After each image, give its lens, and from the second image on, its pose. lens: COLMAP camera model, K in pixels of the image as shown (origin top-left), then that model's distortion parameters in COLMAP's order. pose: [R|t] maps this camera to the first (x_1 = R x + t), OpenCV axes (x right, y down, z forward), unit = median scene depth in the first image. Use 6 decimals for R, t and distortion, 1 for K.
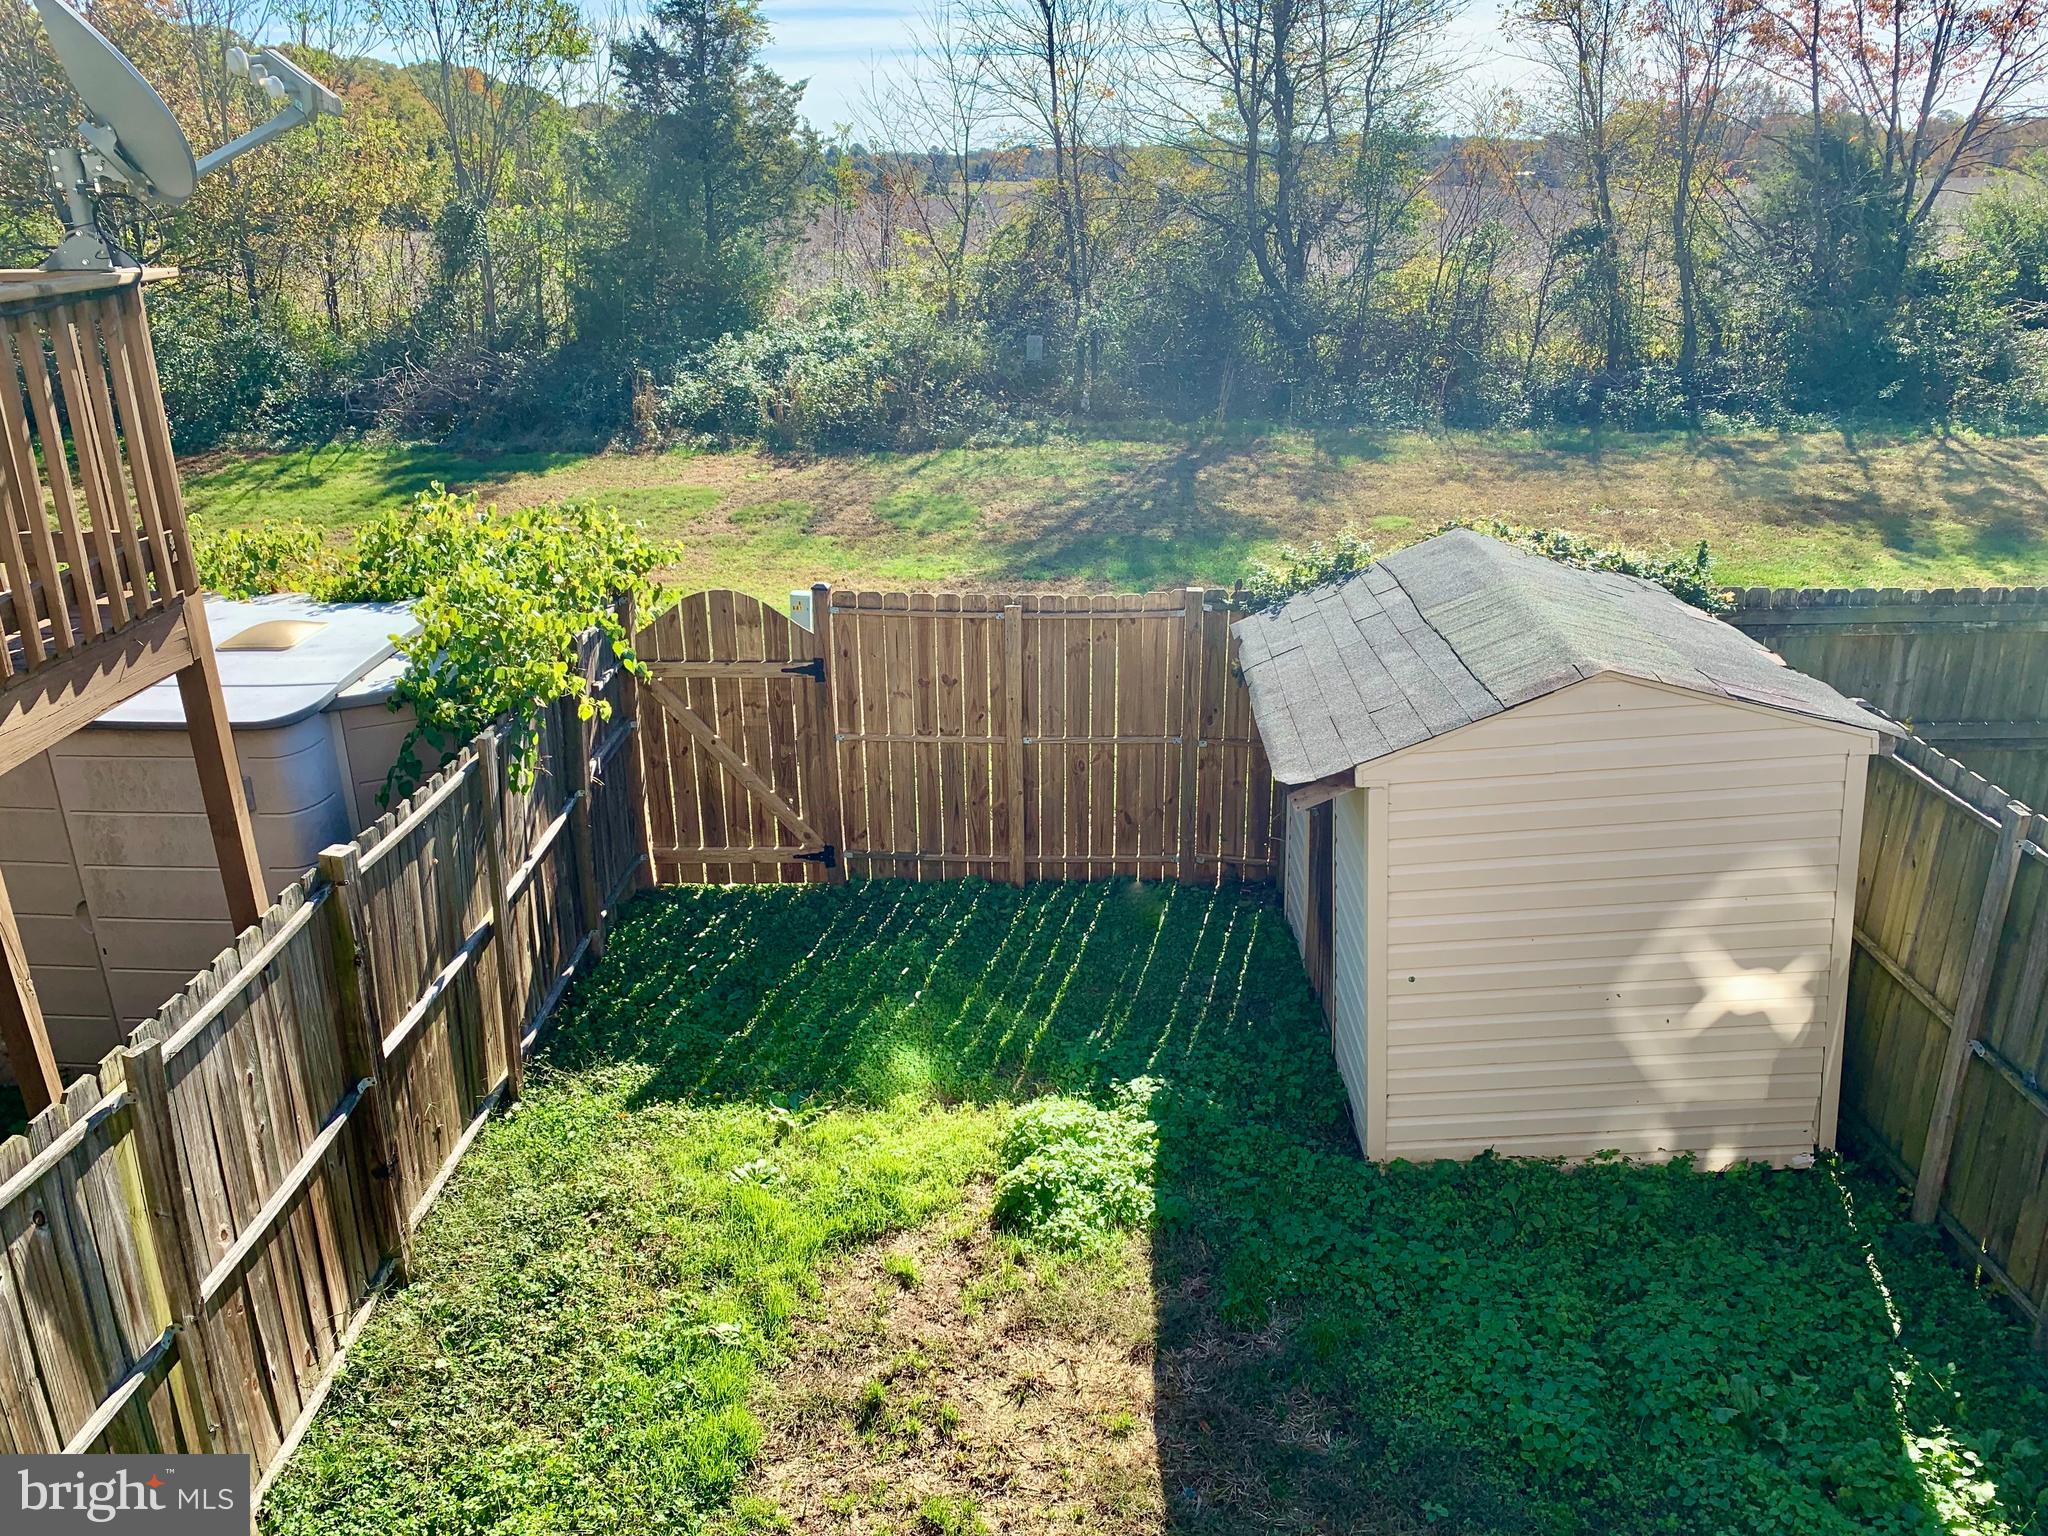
lens RADIAL K [[1560.0, 0, 1056.1], [0, 1560.0, 761.6], [0, 0, 1]] dist [0.055410, -0.052826]
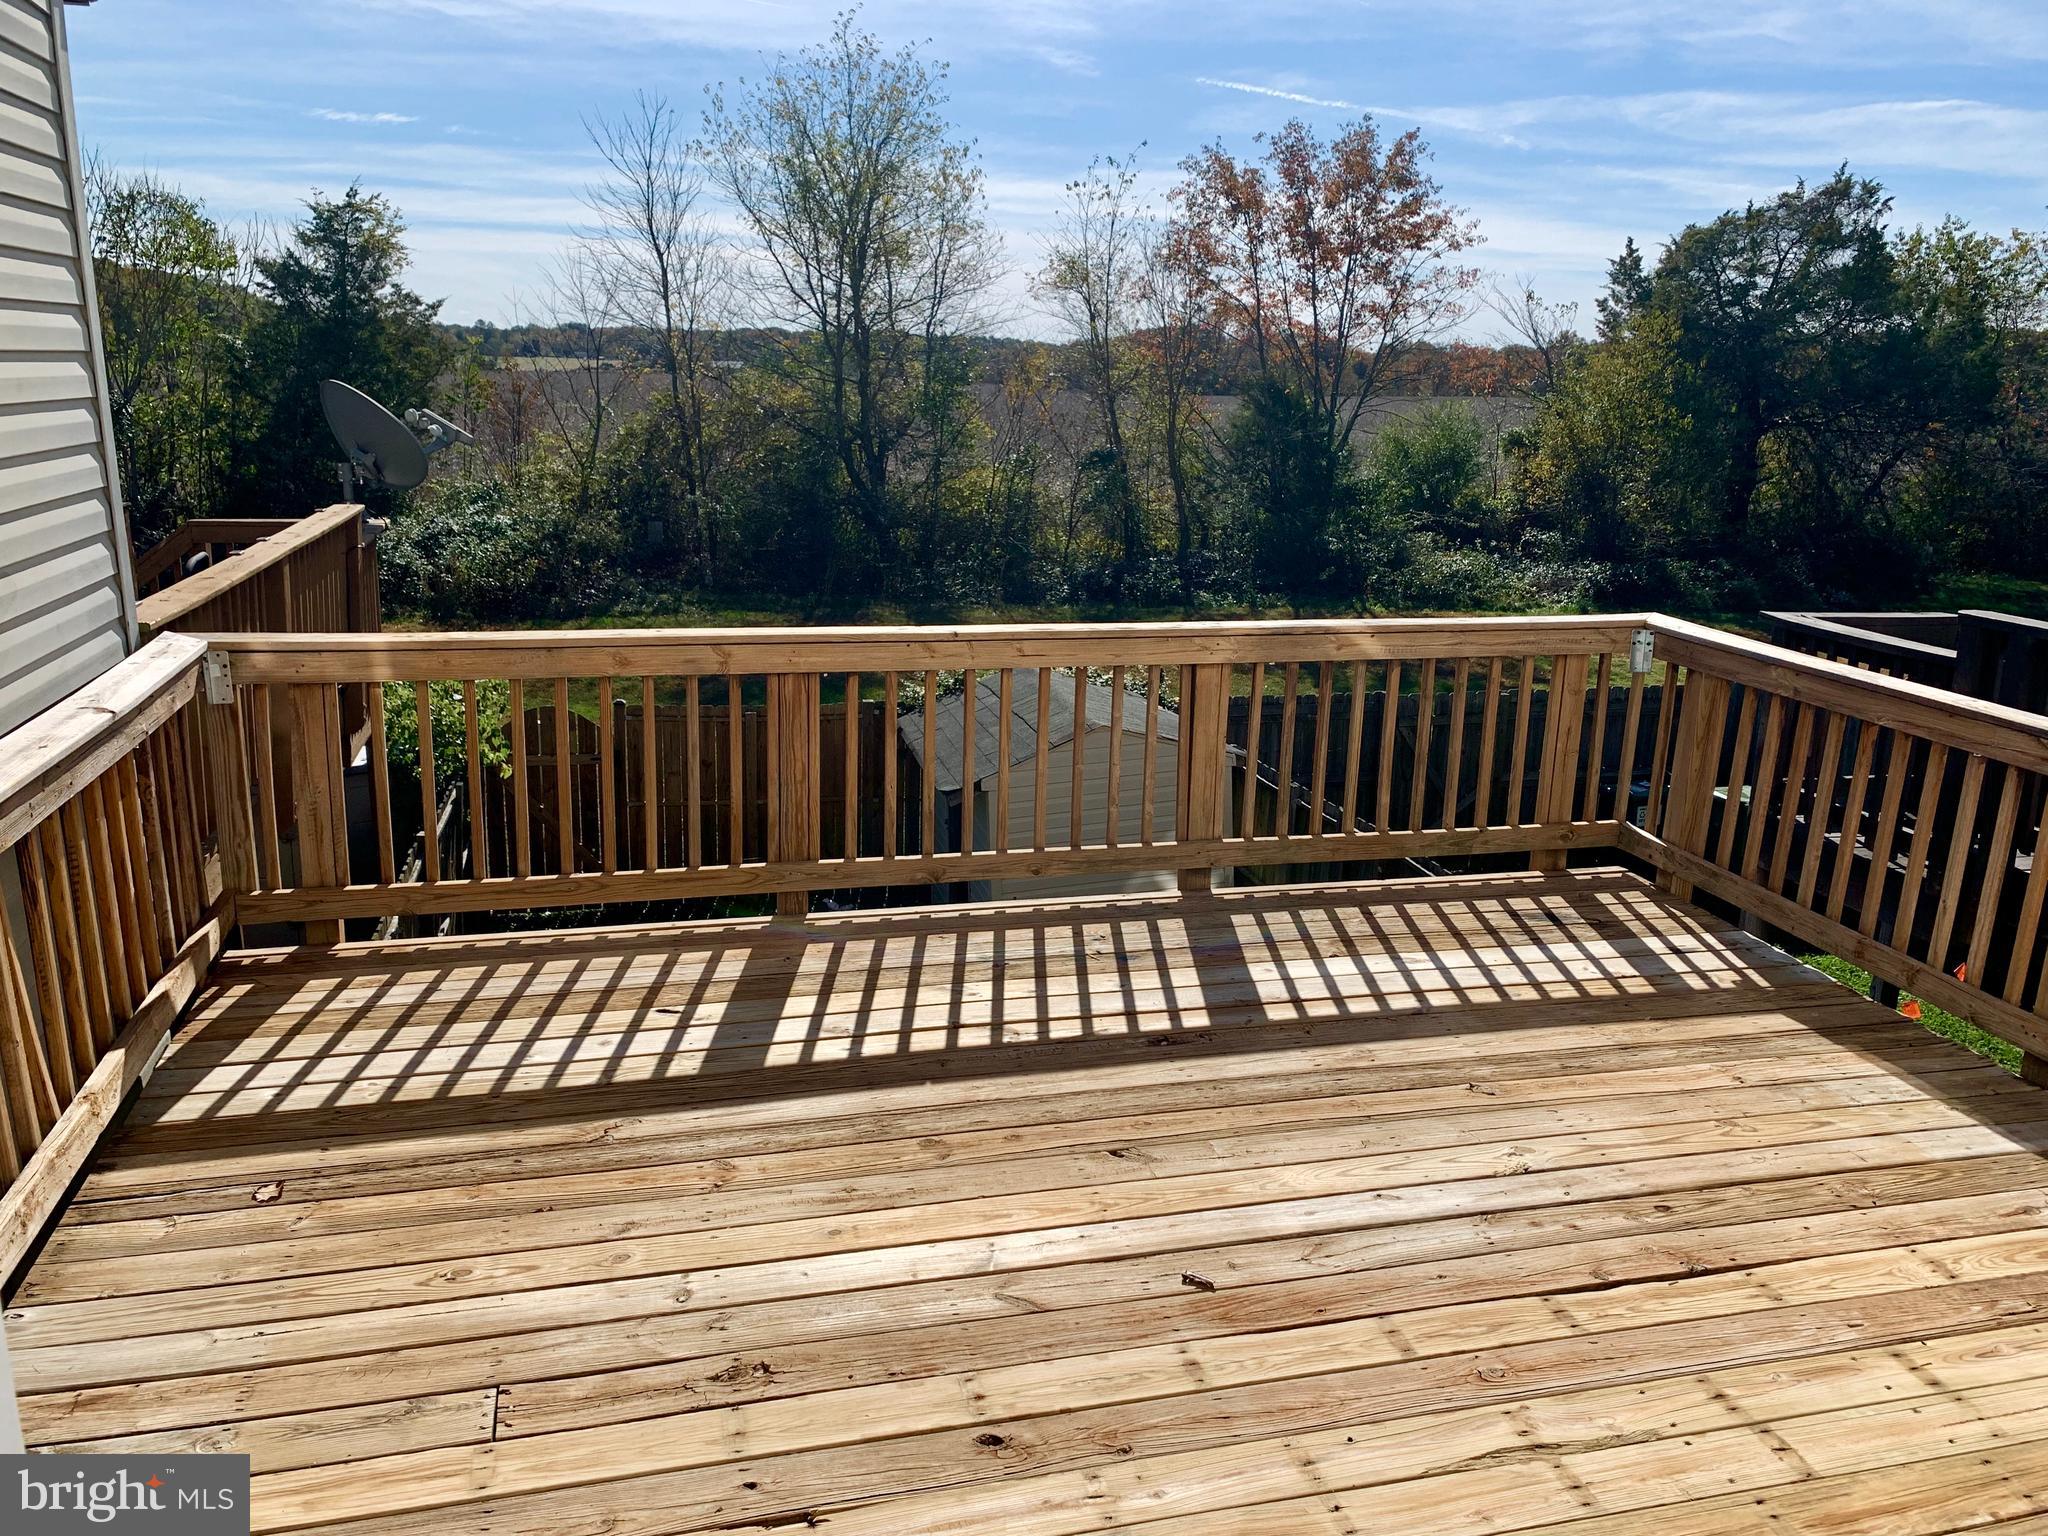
lens RADIAL K [[1526.6, 0, 1024.0], [0, 1526.6, 768.0], [0, 0, 1]] dist [0.222404, -0.393463]
pose [[0.967542, -0.026592, 0.251306, -0.046450], [0.052162, 0.994048, -0.095643, 0.034474], [-0.247267, 0.105648, 0.963171, -0.162591]]
